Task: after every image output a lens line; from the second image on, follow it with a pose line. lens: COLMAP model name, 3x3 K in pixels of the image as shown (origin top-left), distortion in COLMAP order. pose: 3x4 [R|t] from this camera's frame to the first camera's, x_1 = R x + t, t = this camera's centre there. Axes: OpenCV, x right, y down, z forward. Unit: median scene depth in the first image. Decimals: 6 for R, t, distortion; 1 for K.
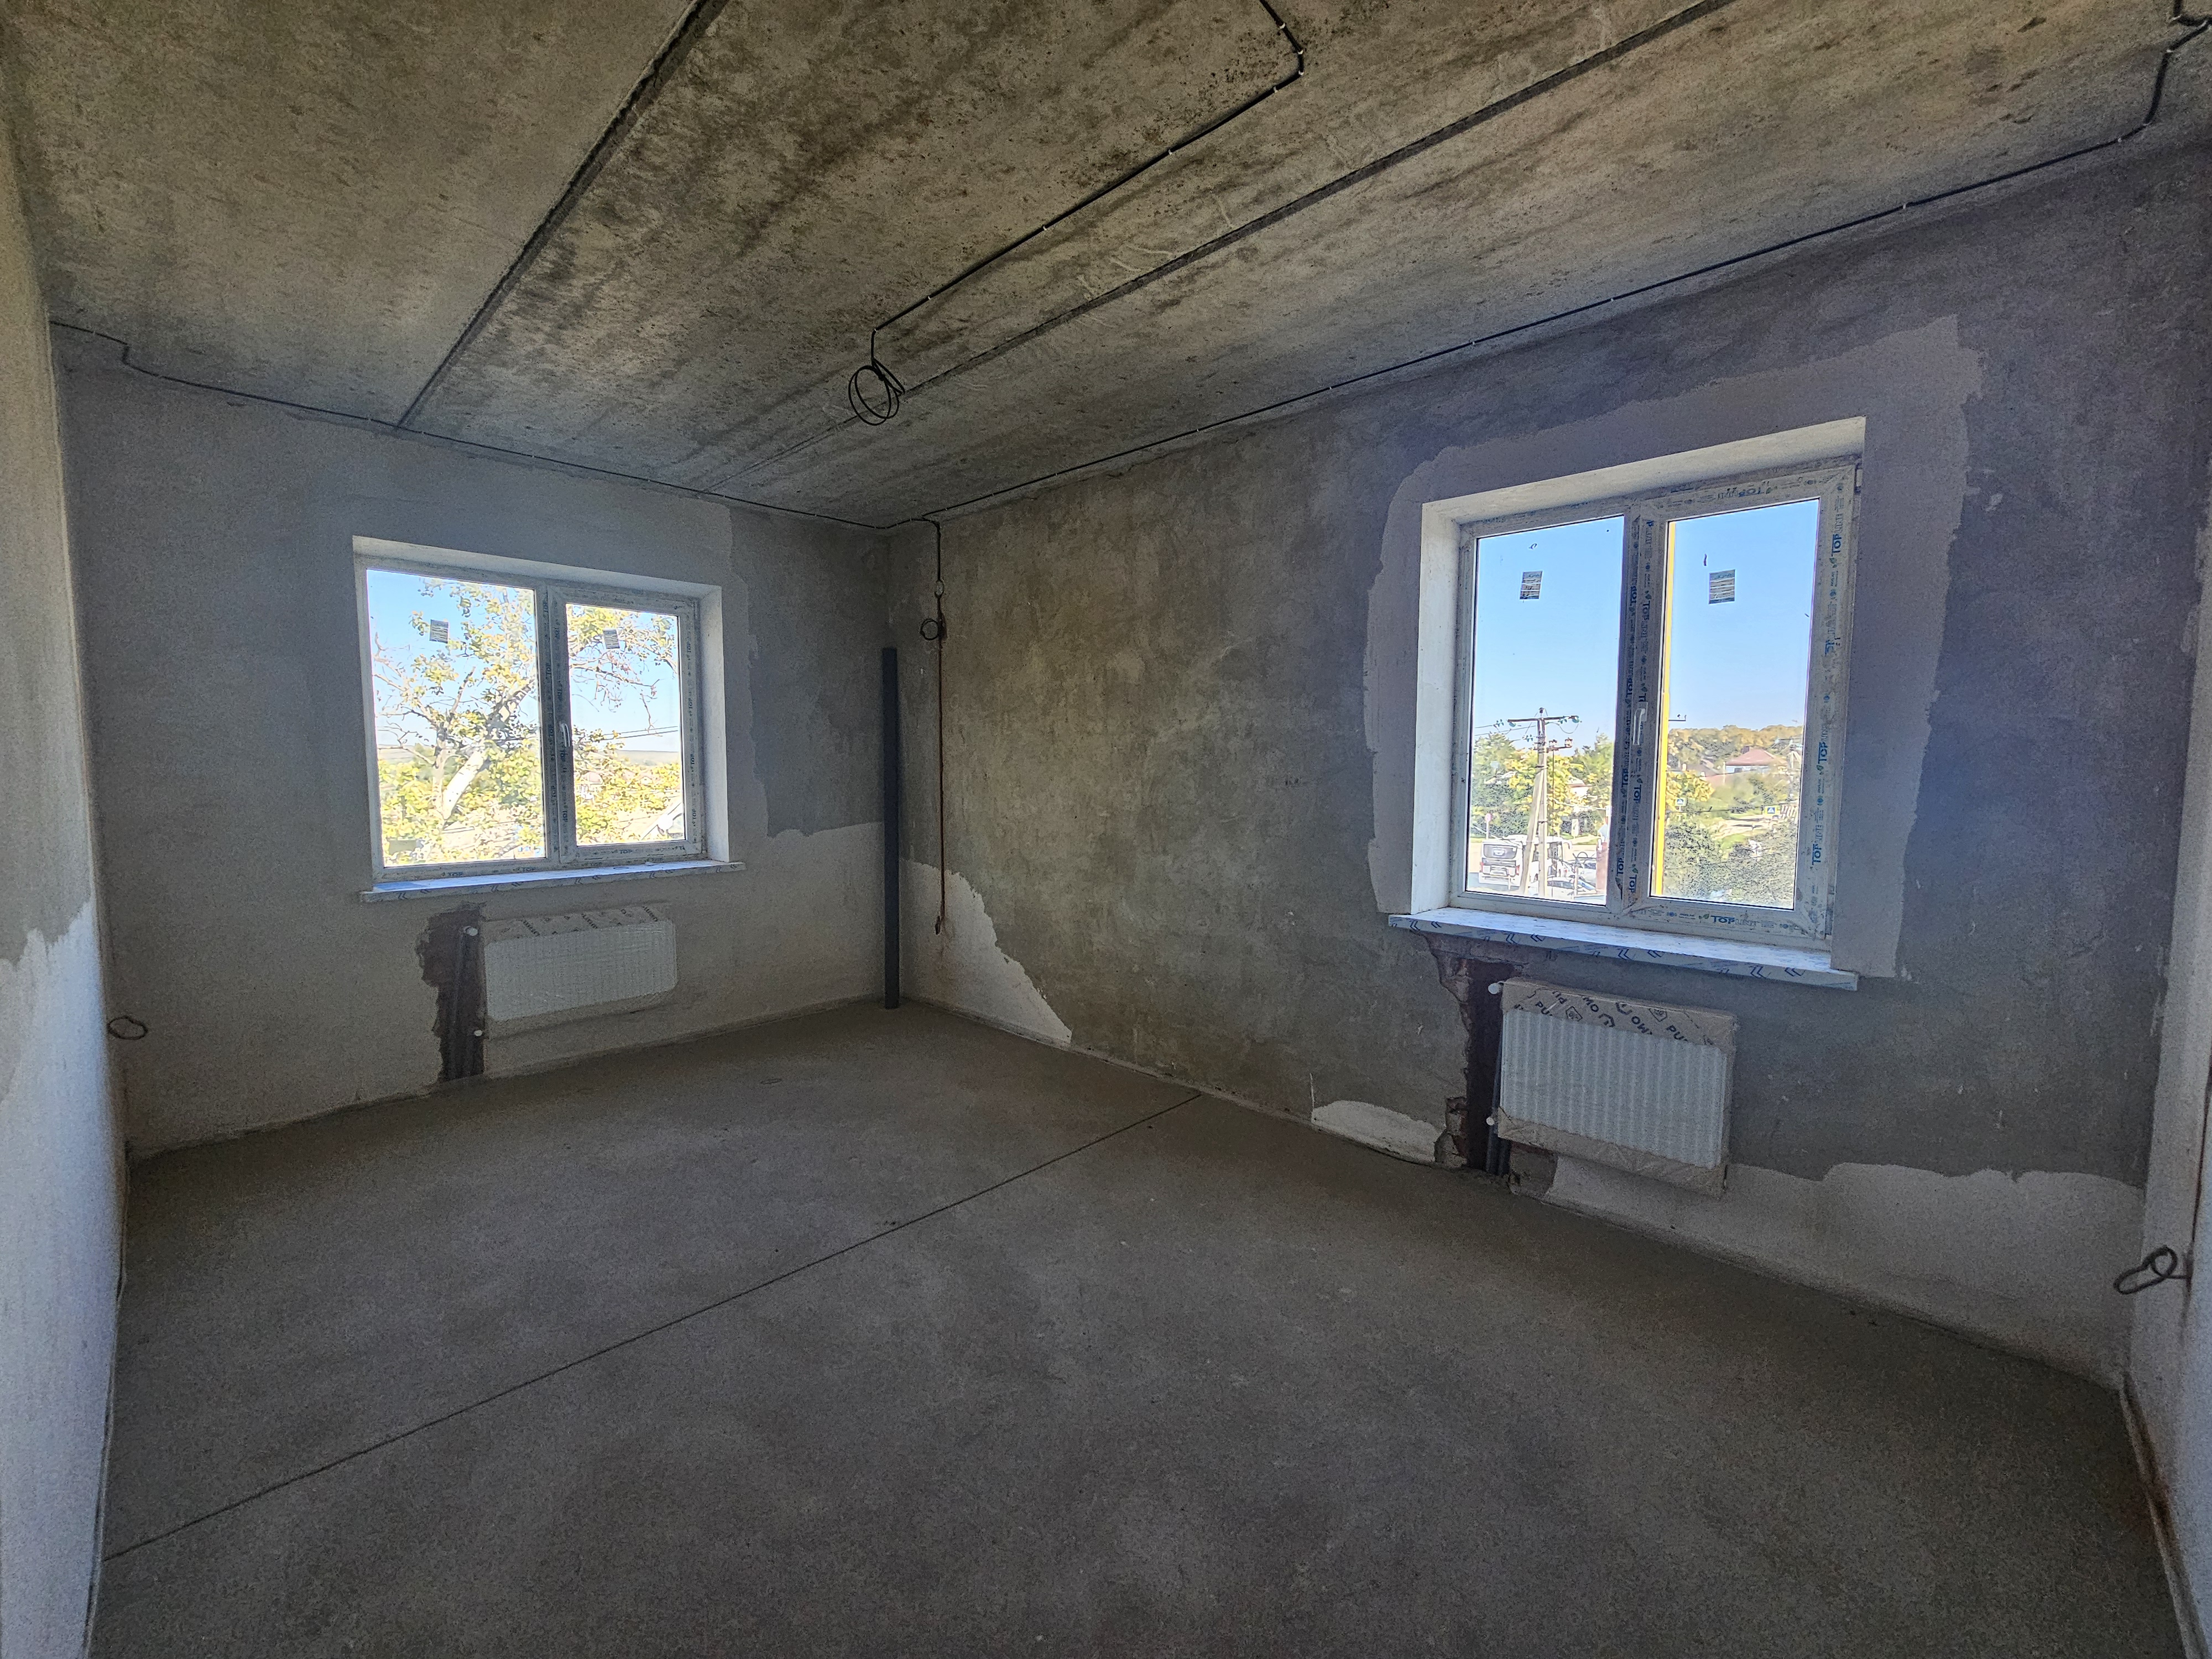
lens RADIAL K [[903.6, 0, 1098.7], [0, 903.6, 829.9], [0, 0, 1]] dist [-0.001429, -0.000254]
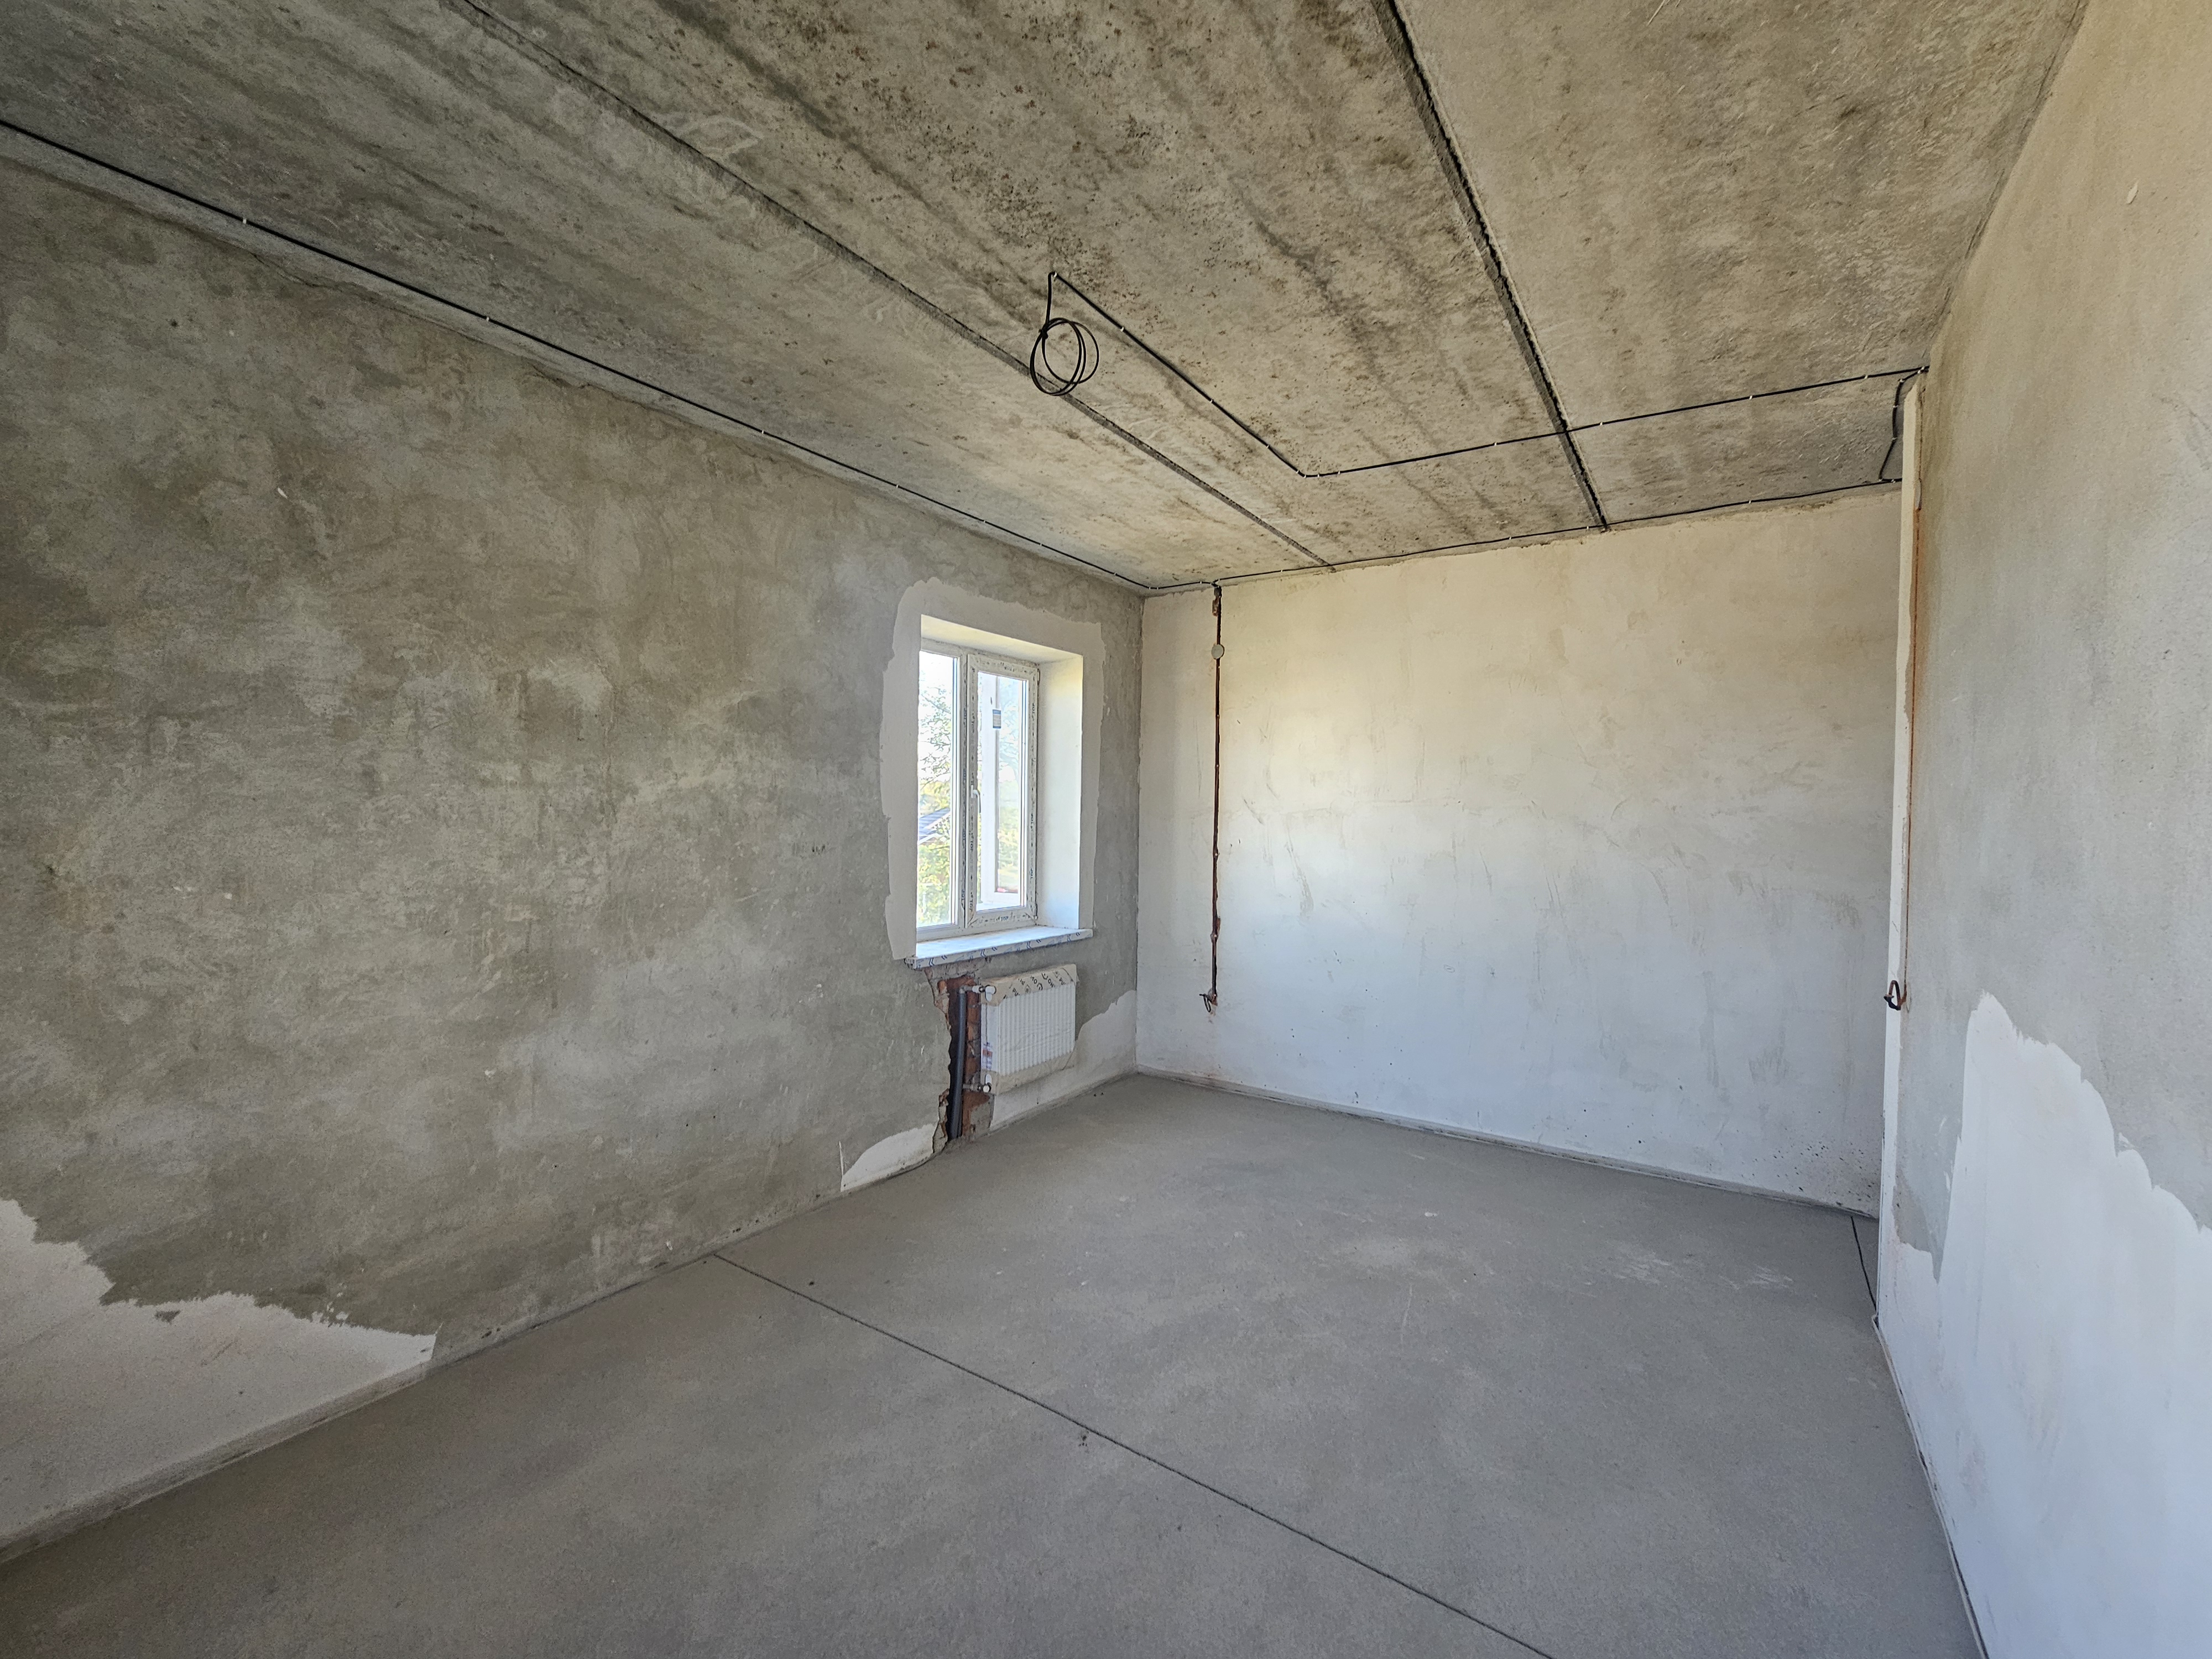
lens RADIAL K [[915.1, 0, 1104.3], [0, 915.1, 837.0], [0, 0, 1]] dist [-0.000821, -0.000120]
pose [[-0.173503, -0.030500, 0.984361, -0.881586], [0.063192, 0.997116, 0.042034, -0.096573], [-0.982804, 0.069497, -0.171075, 0.966748]]
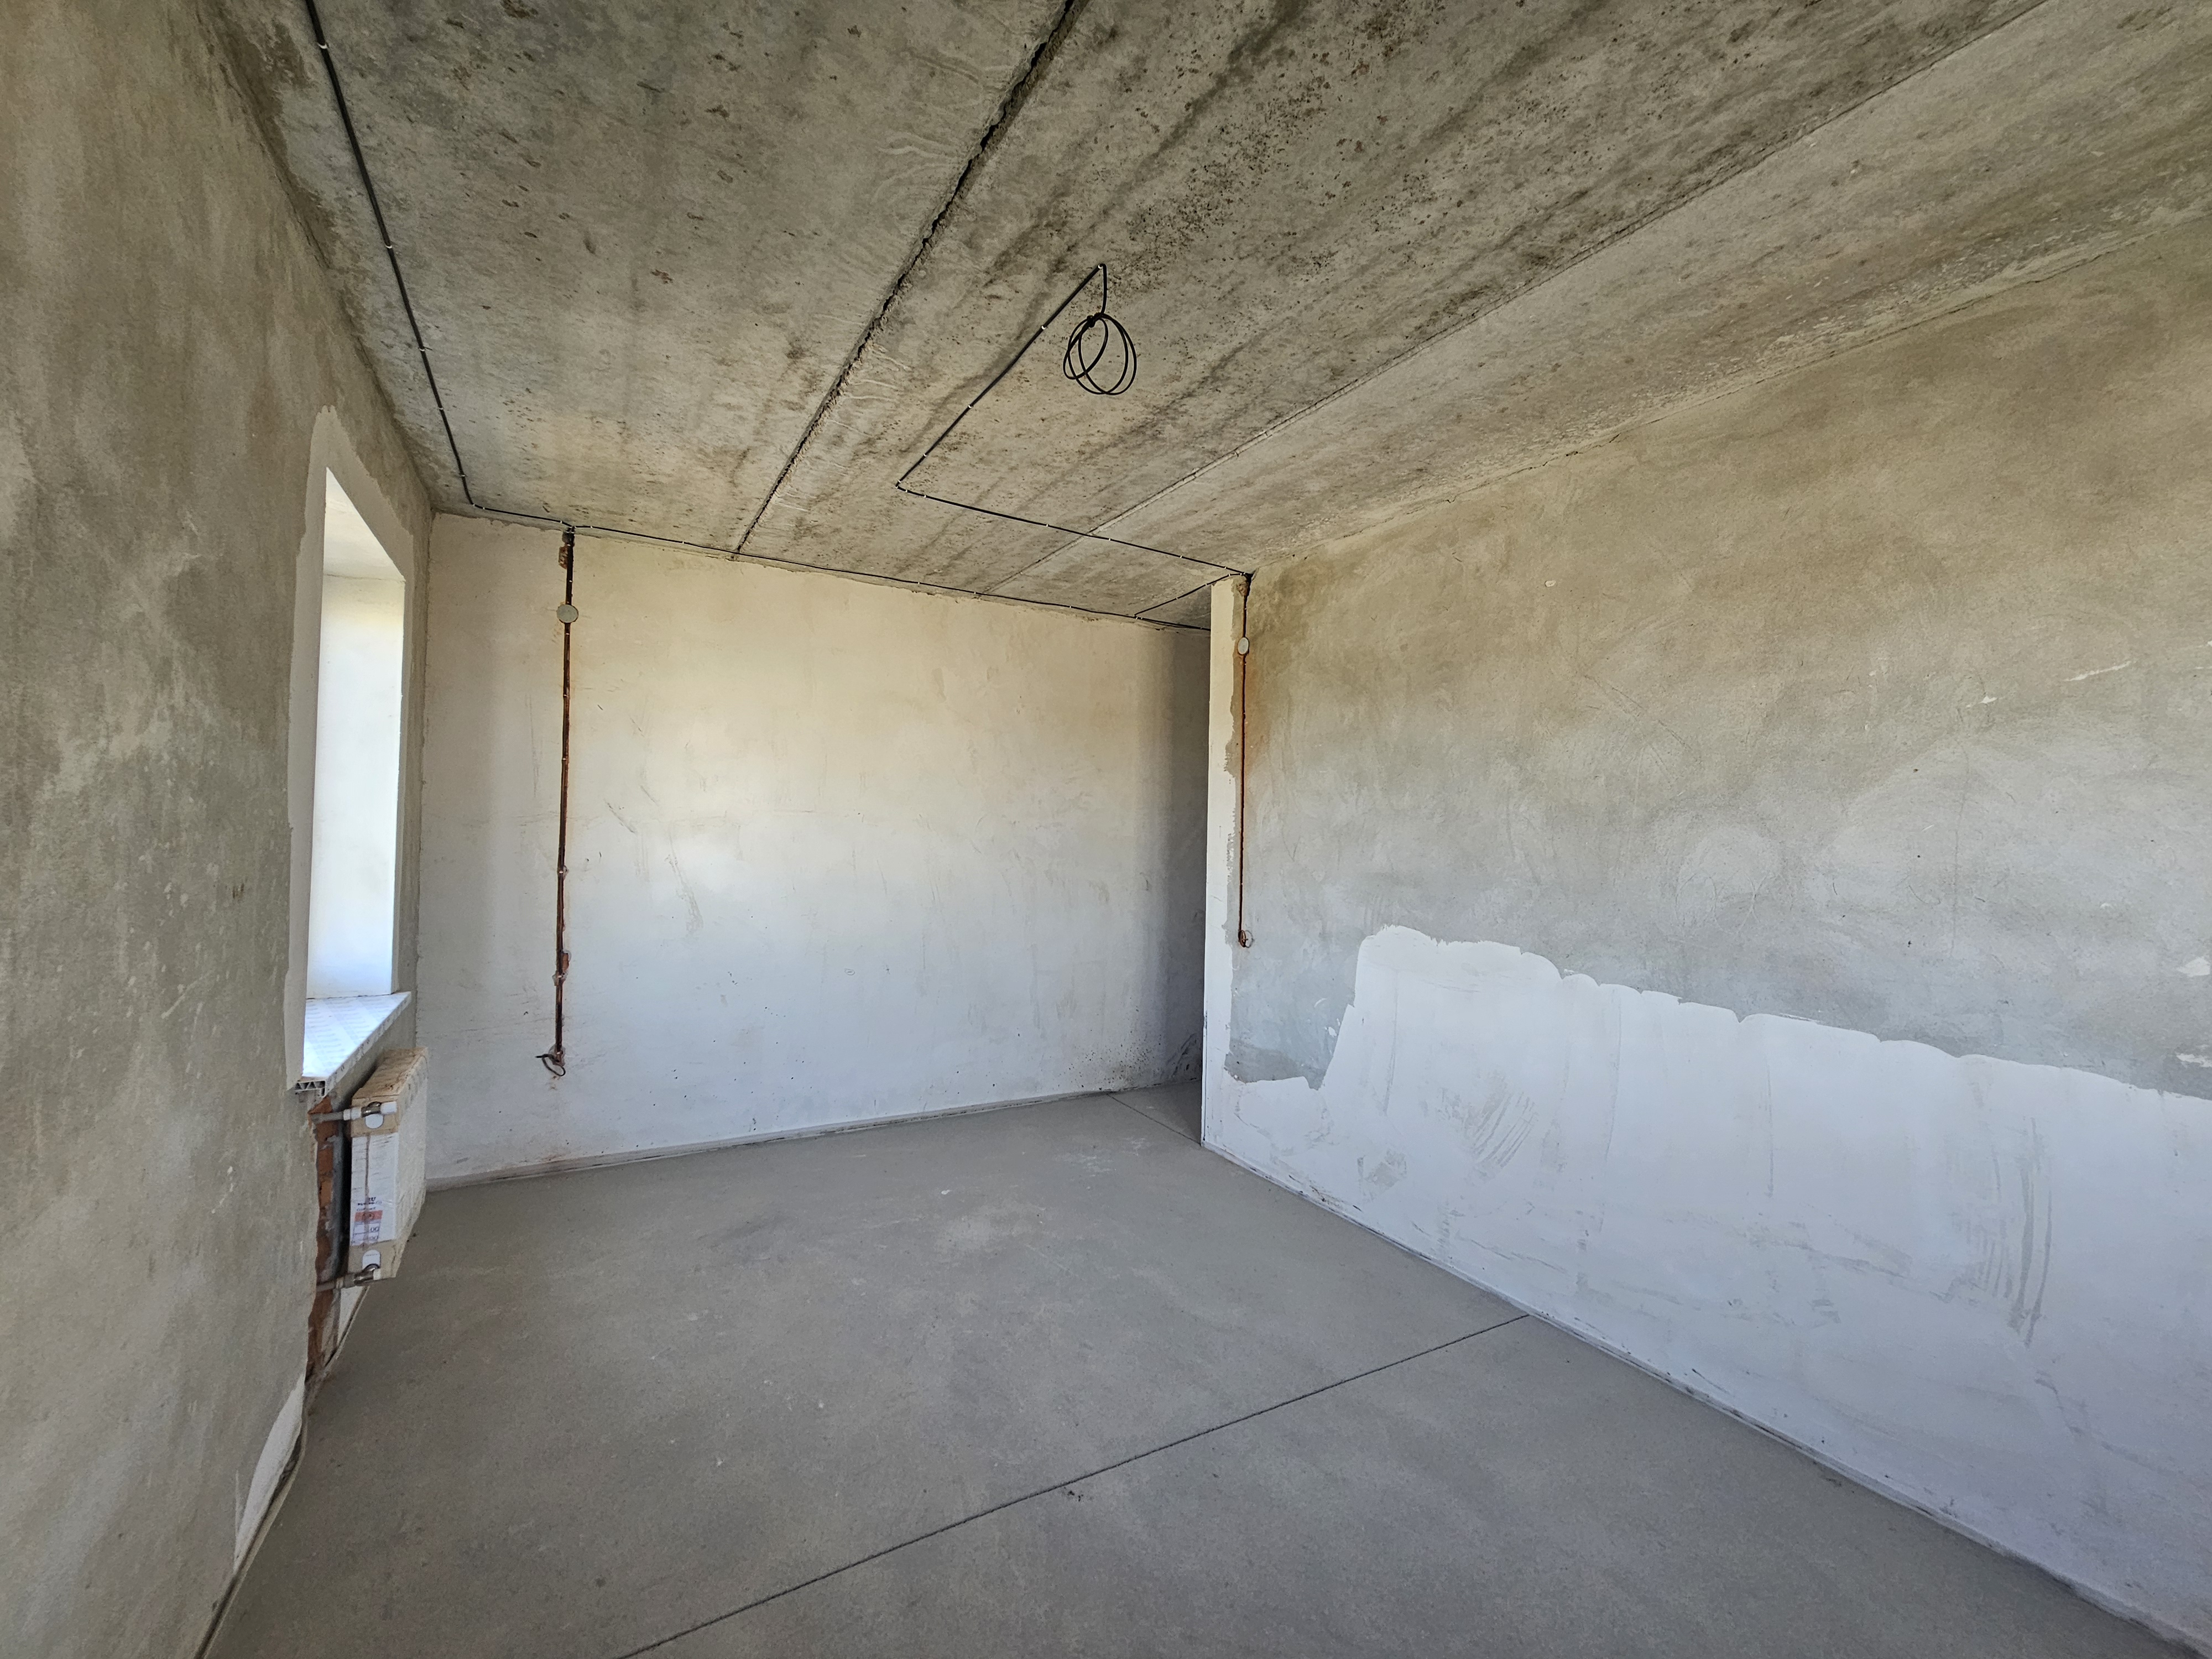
lens RADIAL K [[905.7, 0, 1103.8], [0, 905.7, 831.0], [0, 0, 1]] dist [-0.003498, 0.000578]
pose [[-0.963339, -0.023560, 0.267249, -0.389583], [-0.004676, 0.997460, 0.071080, -0.133550], [-0.268245, 0.067224, -0.961002, 1.483403]]
